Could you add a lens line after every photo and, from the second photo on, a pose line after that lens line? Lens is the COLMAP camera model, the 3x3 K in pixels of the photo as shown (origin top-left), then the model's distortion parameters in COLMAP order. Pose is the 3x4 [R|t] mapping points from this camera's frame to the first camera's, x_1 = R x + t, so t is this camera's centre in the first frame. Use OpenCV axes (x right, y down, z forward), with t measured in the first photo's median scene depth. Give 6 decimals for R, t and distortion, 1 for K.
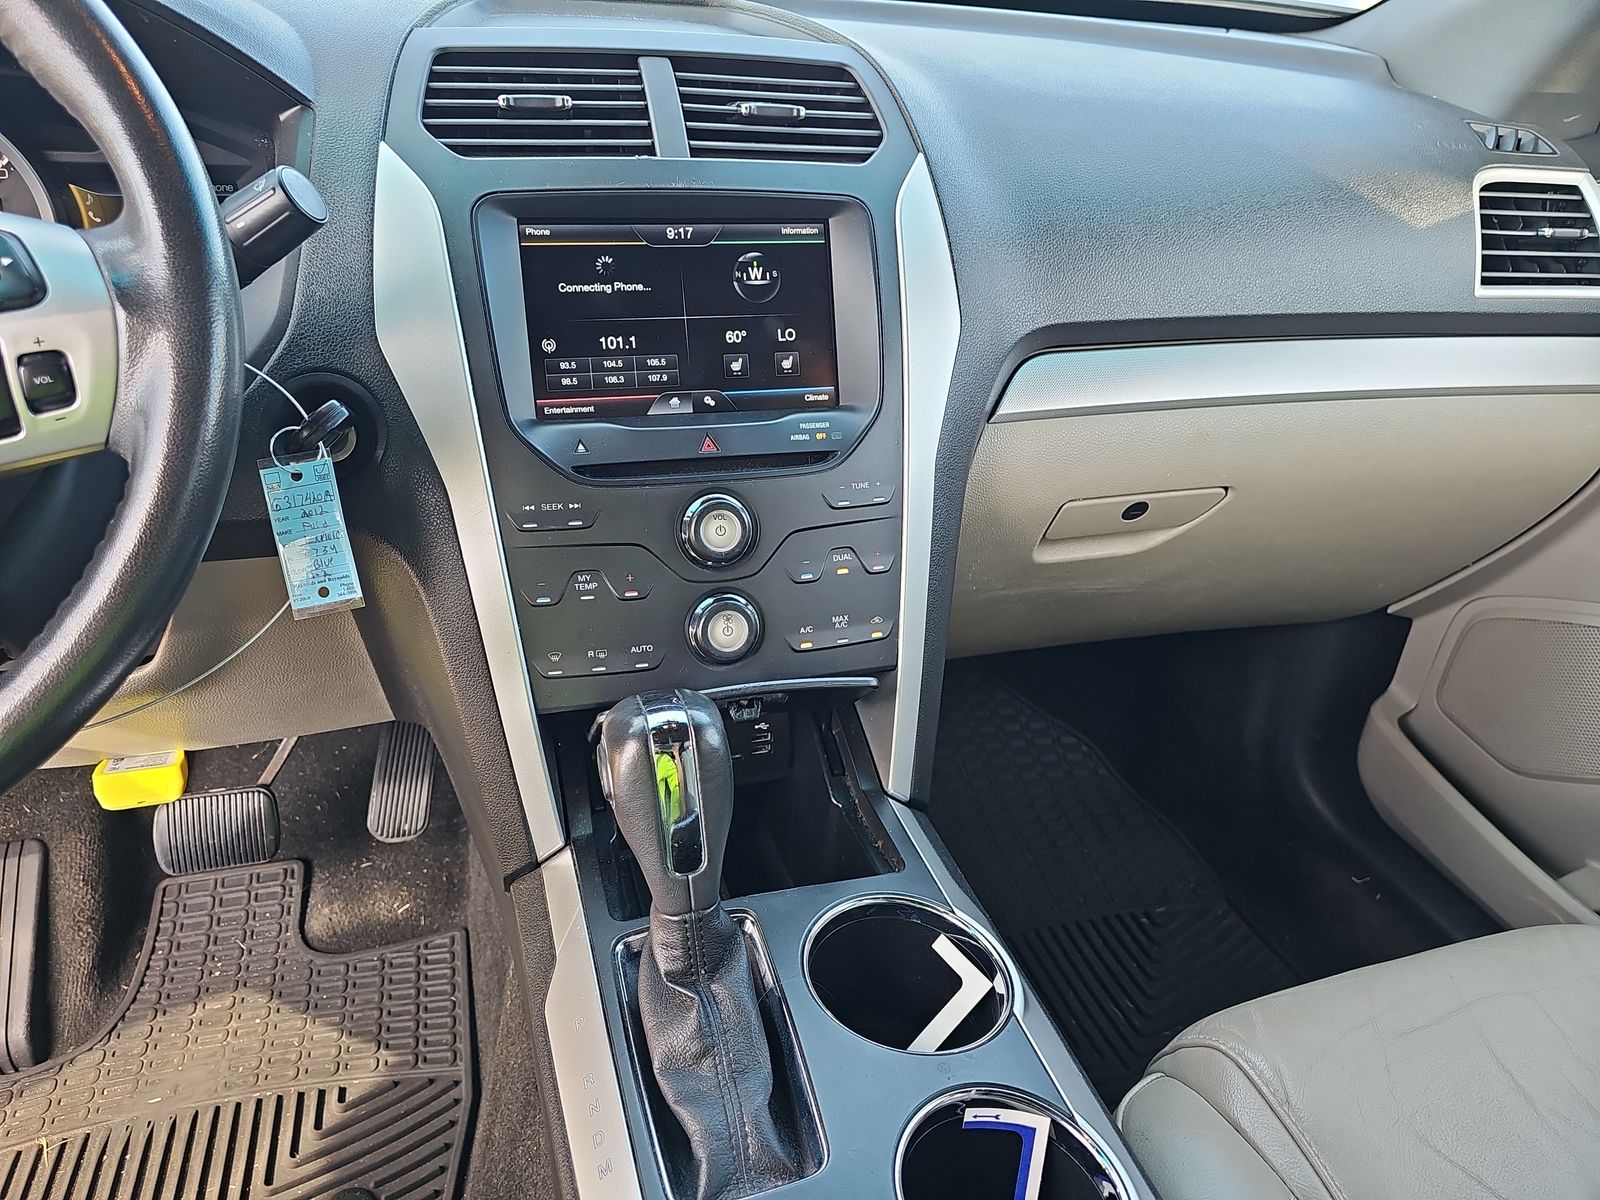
lens RADIAL K [[1077.9, 0, 800.5], [0, 1077.9, 601.2], [0, 0, 1]] dist [0.000464, -0.021223]
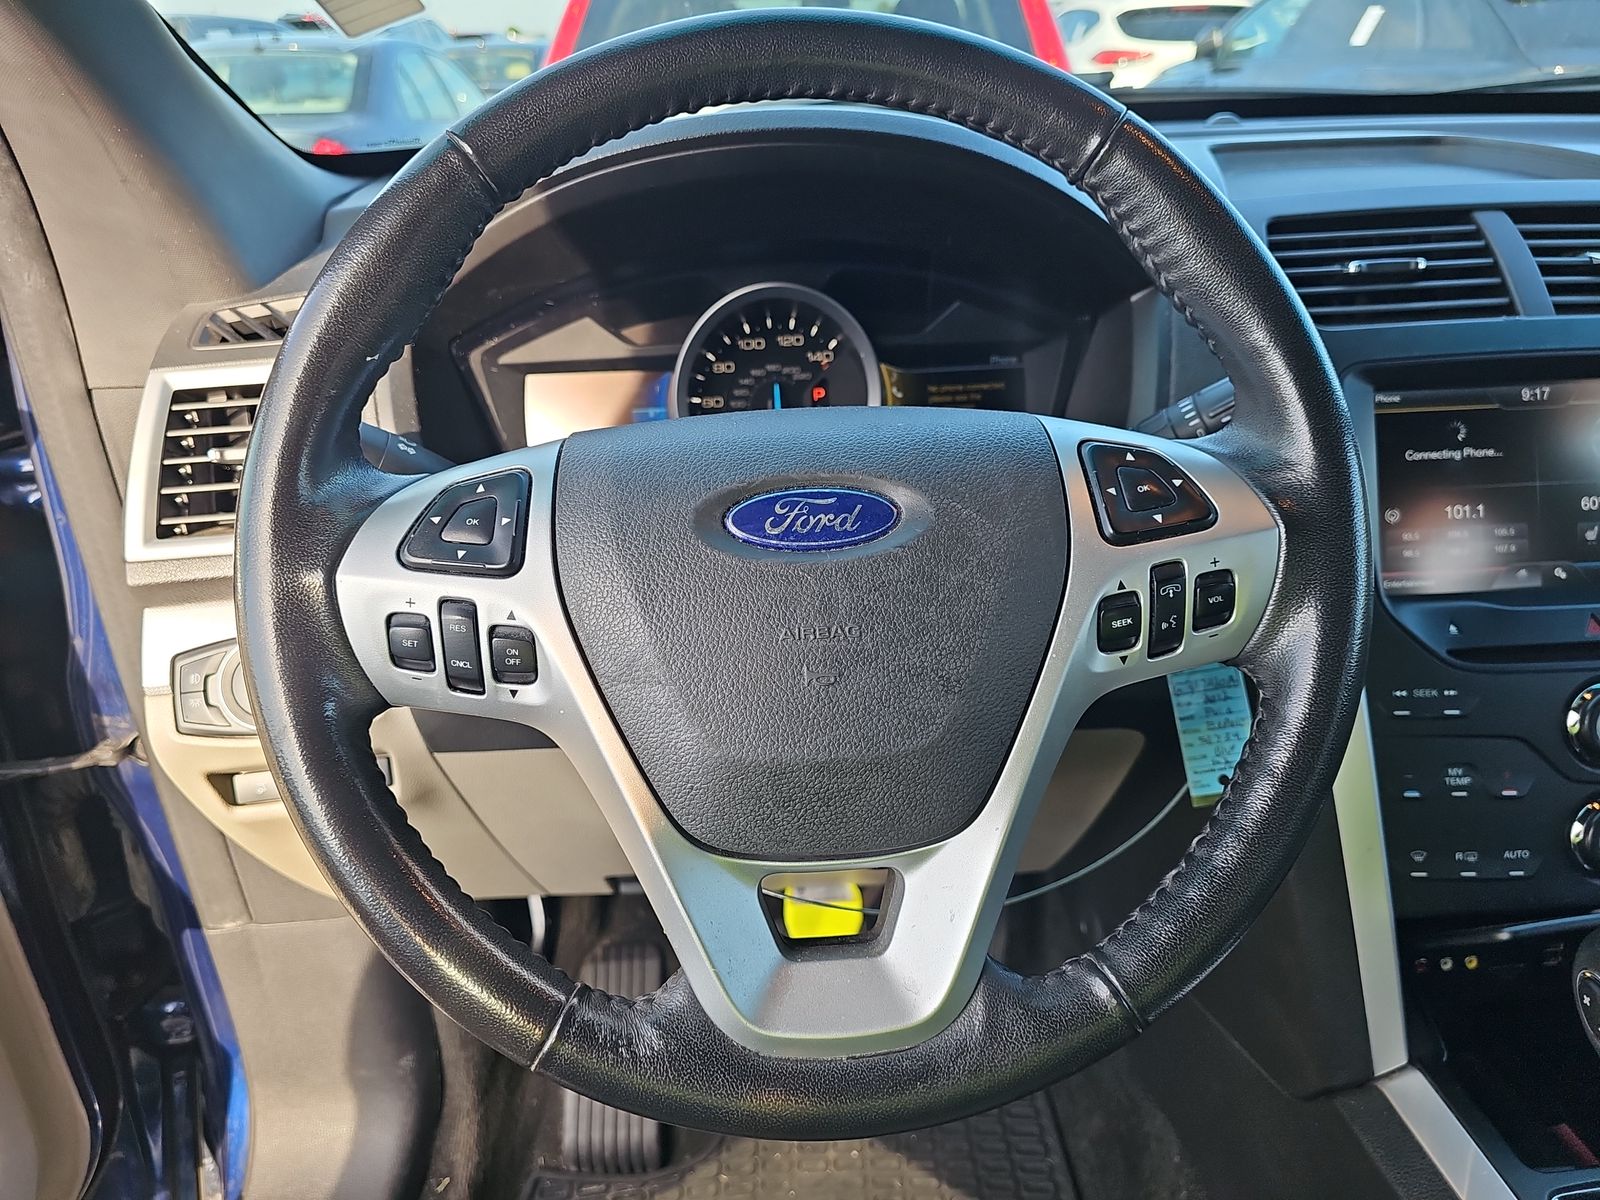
lens RADIAL K [[1077.9, 0, 801.0], [0, 1077.9, 602.8], [0, 0, 1]] dist [0.000464, -0.021223]
pose [[0.959411, 0.023993, -0.280988, -0.460879], [-0.048632, 0.995523, -0.081044, -0.060383], [0.277786, 0.091420, 0.956283, -0.034517]]
